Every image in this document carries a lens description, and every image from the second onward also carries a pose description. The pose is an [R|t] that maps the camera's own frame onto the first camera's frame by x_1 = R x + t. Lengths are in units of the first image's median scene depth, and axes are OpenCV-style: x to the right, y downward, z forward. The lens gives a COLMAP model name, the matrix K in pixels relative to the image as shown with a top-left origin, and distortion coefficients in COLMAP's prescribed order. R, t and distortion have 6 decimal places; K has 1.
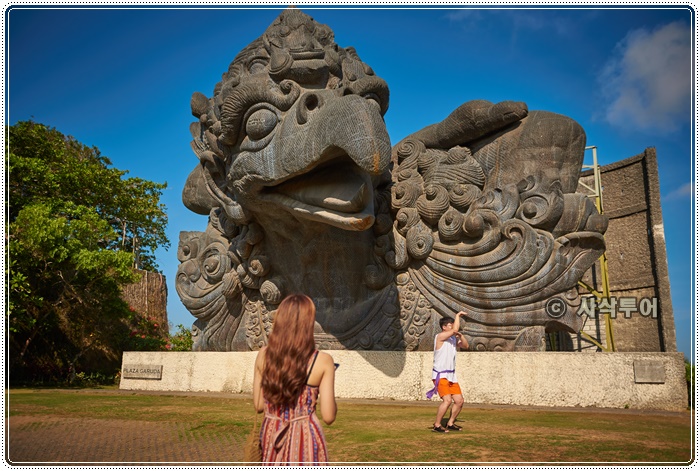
lens RADIAL K [[607.7, 0, 352.9], [0, 607.7, 236.2], [0, 0, 1]] dist [0.016058, 0.002168]
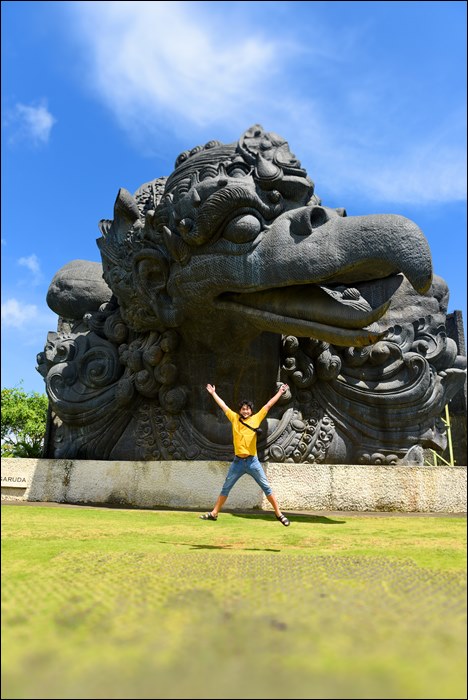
lens RADIAL K [[487.5, 0, 229.4], [0, 487.5, 351.3], [0, 0, 1]] dist [-0.039684, -0.007961]
pose [[0.924792, 0.104377, 0.365875, -0.399729], [-0.091274, 0.994415, -0.052982, 0.050080], [-0.369362, 0.015602, 0.929155, 0.257543]]
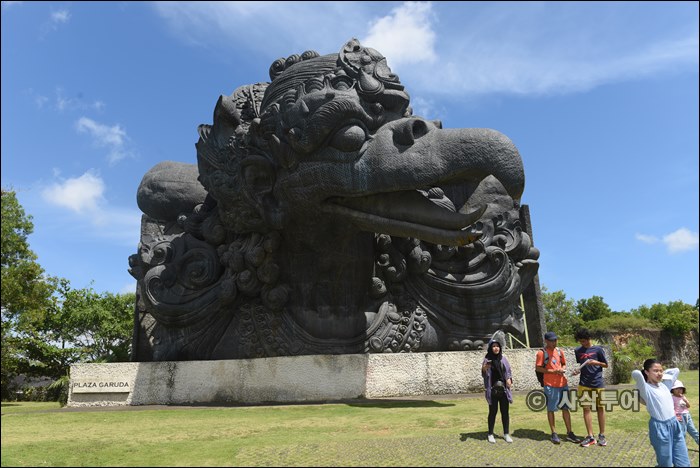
lens RADIAL K [[487.5, 0, 350.1], [0, 487.5, 232.6], [0, 0, 1]] dist [-0.039684, -0.007961]
pose [[0.869607, 0.089529, 0.485560, -0.498320], [-0.059285, 0.995241, -0.077330, 0.039624], [-0.490173, 0.038461, 0.870776, 0.245239]]
